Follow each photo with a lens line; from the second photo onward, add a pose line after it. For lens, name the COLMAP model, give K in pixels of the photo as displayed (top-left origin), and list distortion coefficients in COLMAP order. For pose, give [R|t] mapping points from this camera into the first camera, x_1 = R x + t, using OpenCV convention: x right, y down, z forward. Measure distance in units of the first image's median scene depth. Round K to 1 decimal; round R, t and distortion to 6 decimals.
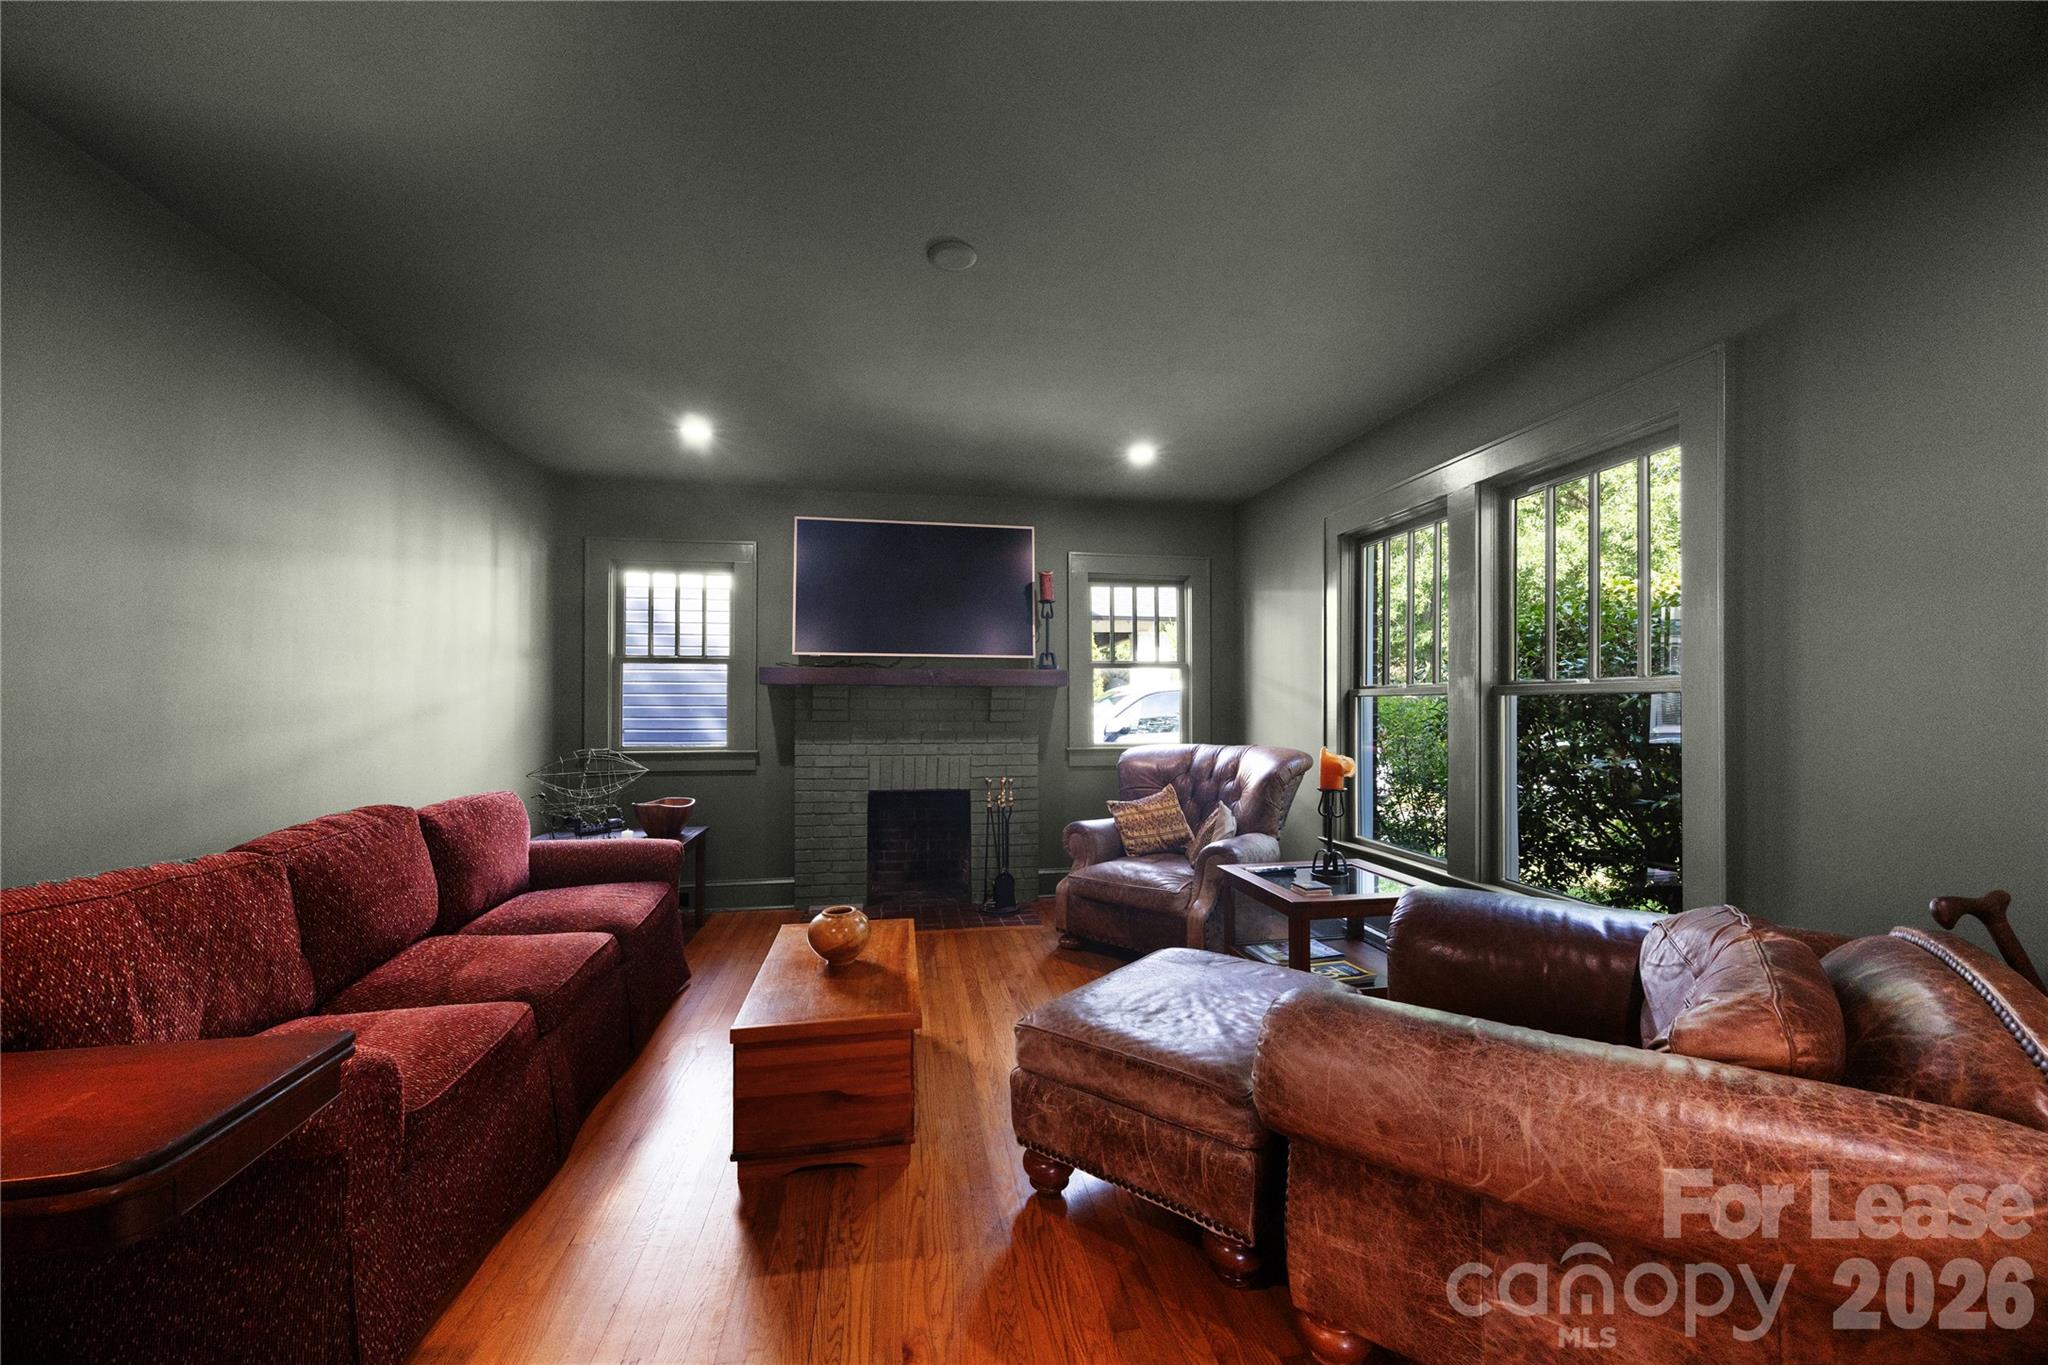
lens RADIAL K [[785.1, 0, 1030.5], [0, 785.1, 689.0], [0, 0, 1]] dist [-0.001586, -0.000174]
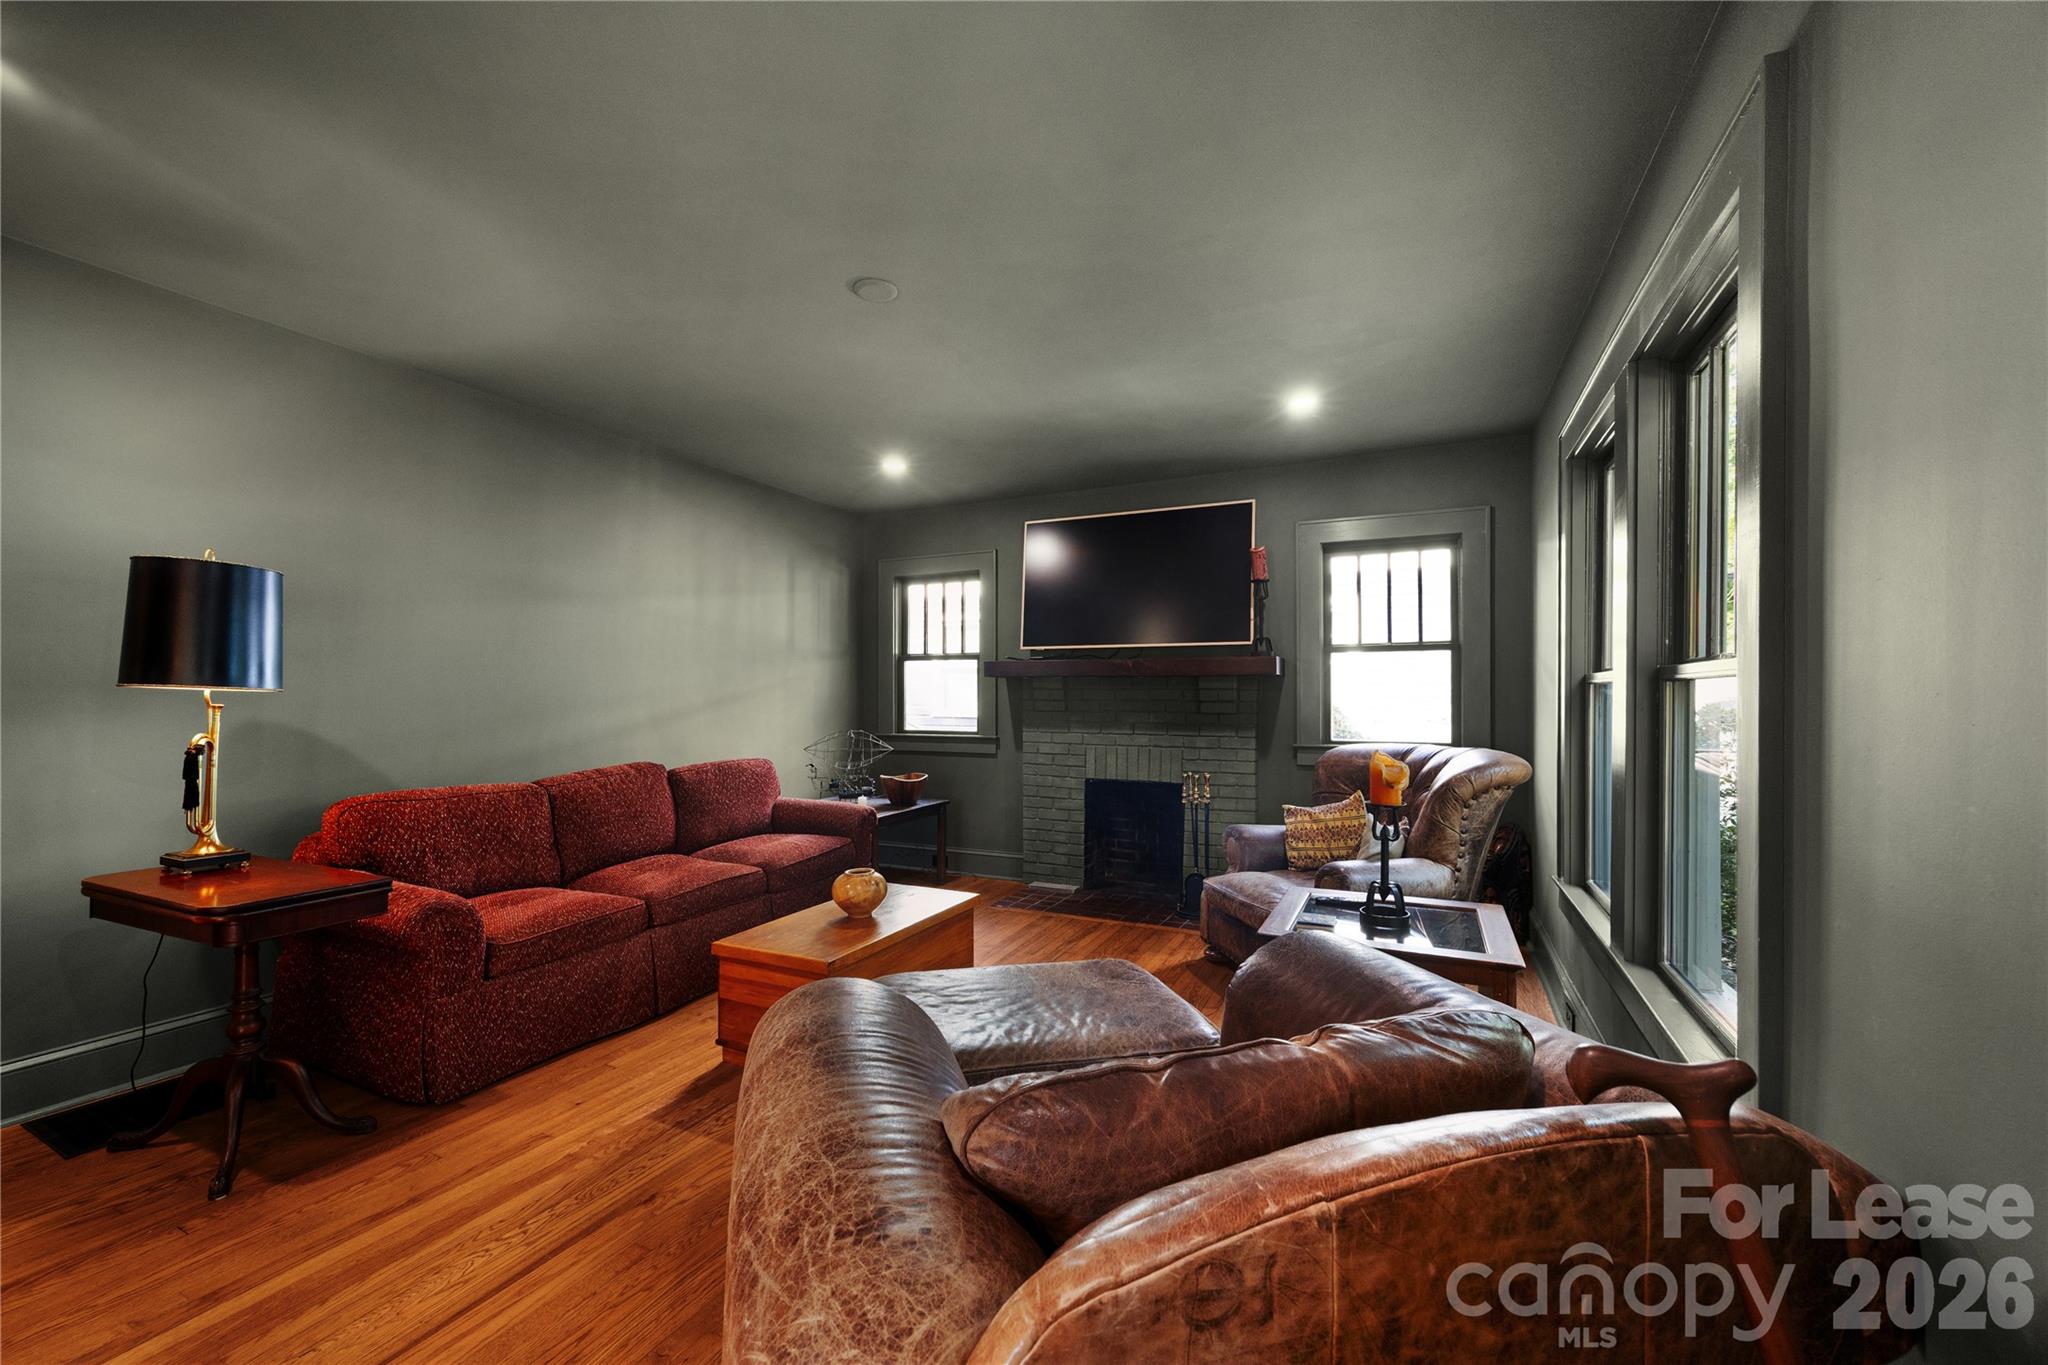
lens RADIAL K [[808.4, 0, 1033.0], [0, 808.4, 683.4], [0, 0, 1]] dist [-0.001438, -0.000052]
pose [[0.810371, -0.008826, -0.585851, 0.636870], [0.011858, 0.999929, 0.001339, 0.003506], [0.585797, -0.008032, 0.810418, 0.168438]]
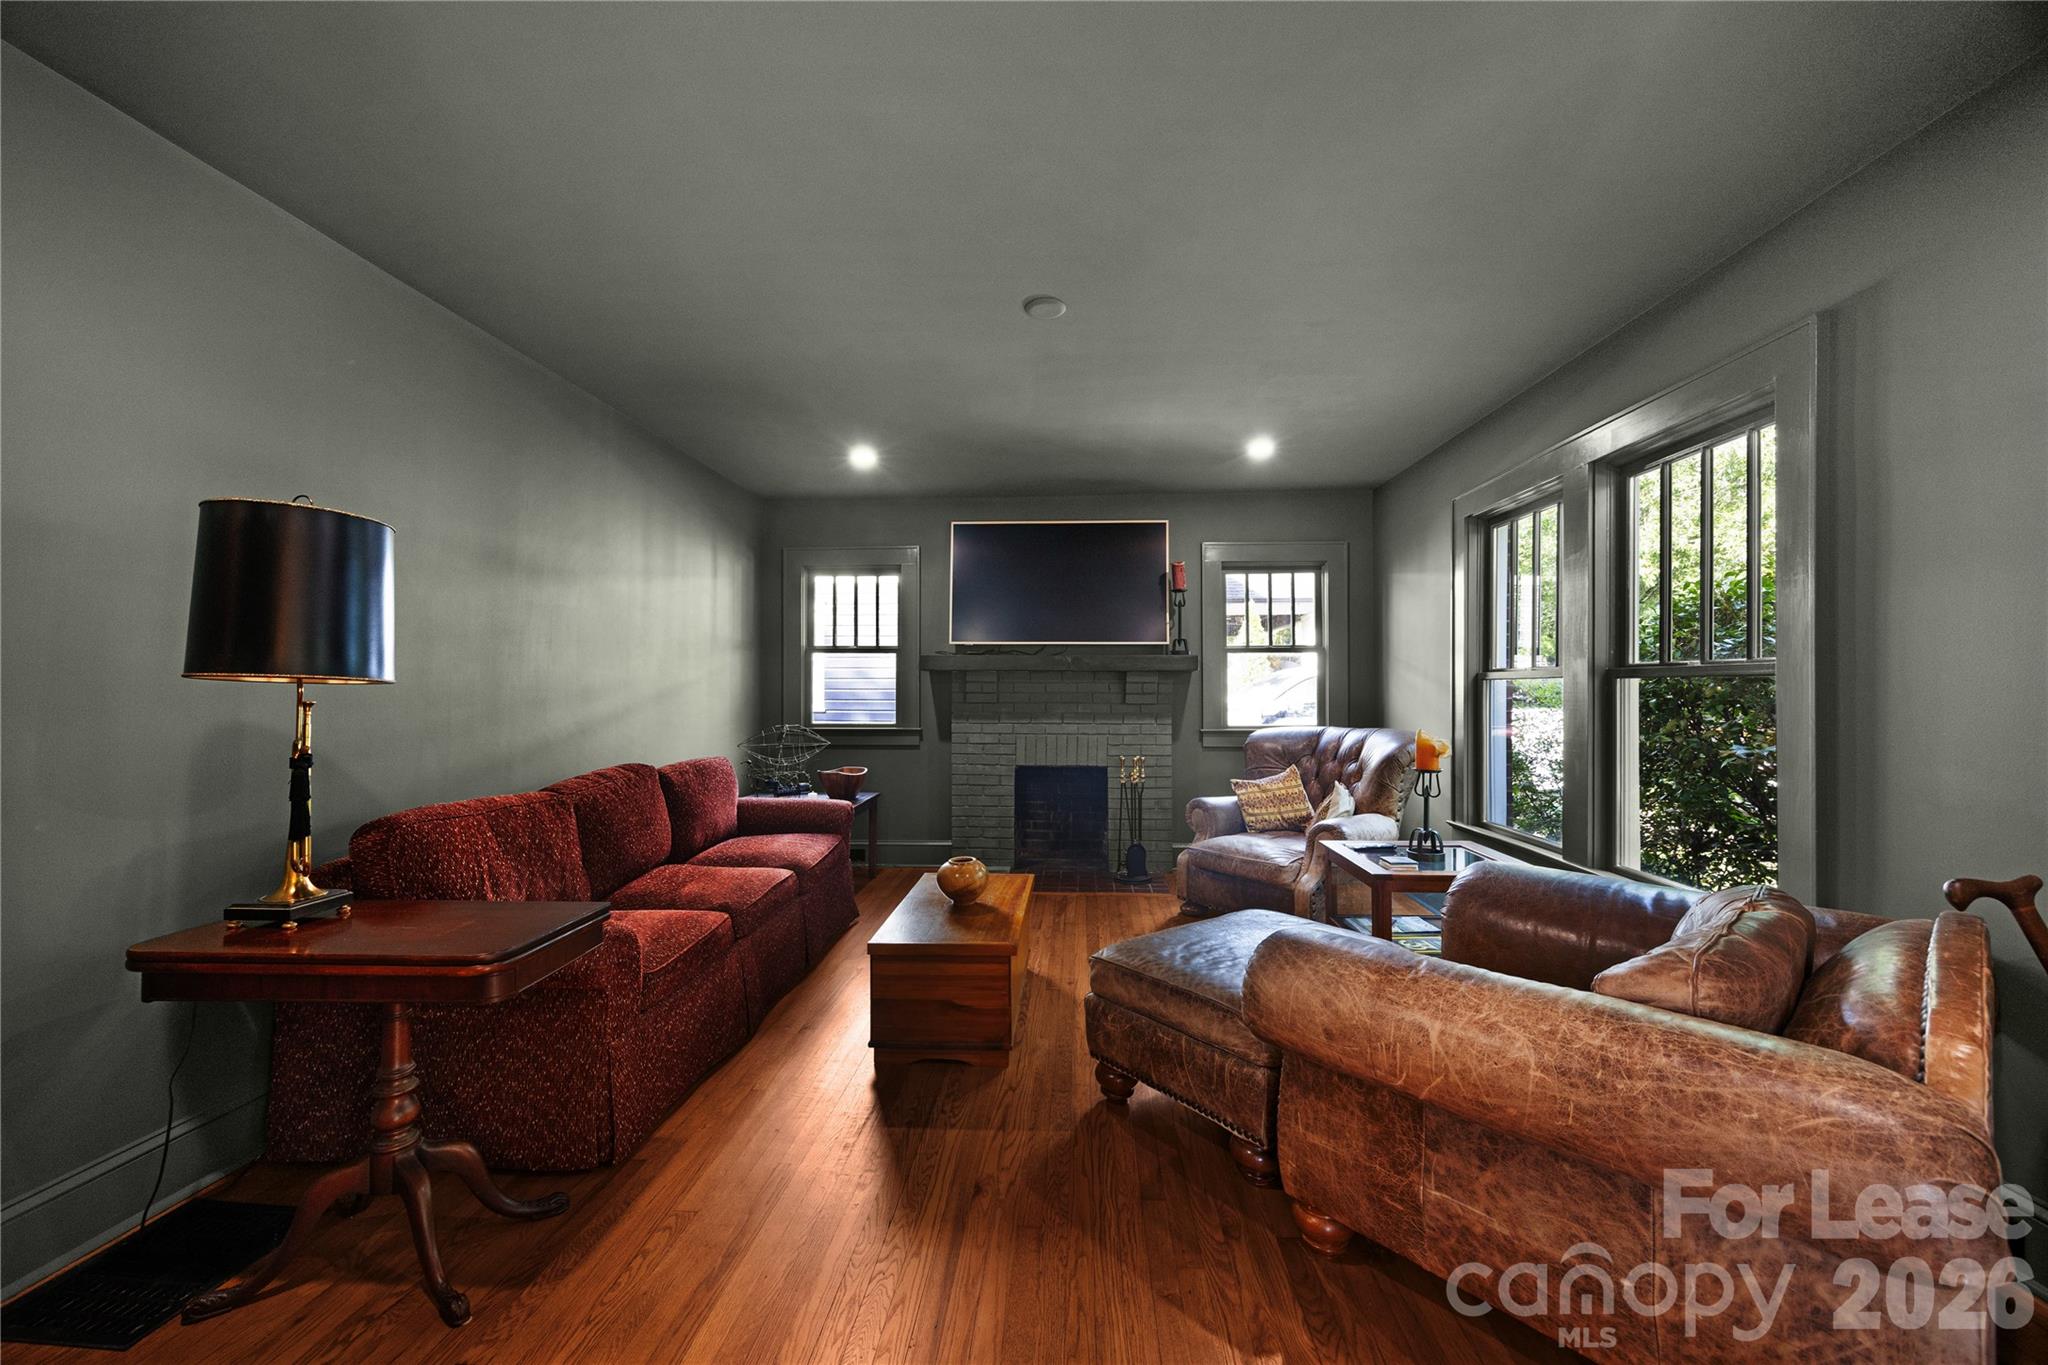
lens RADIAL K [[784.8, 0, 1036.4], [0, 784.8, 674.1], [0, 0, 1]] dist [-0.001044, -0.000093]
pose [[0.974073, -0.004318, -0.226195, 0.130474], [0.004719, 0.999988, 0.001236, -0.002037], [0.226187, -0.002271, 0.974081, -0.132506]]
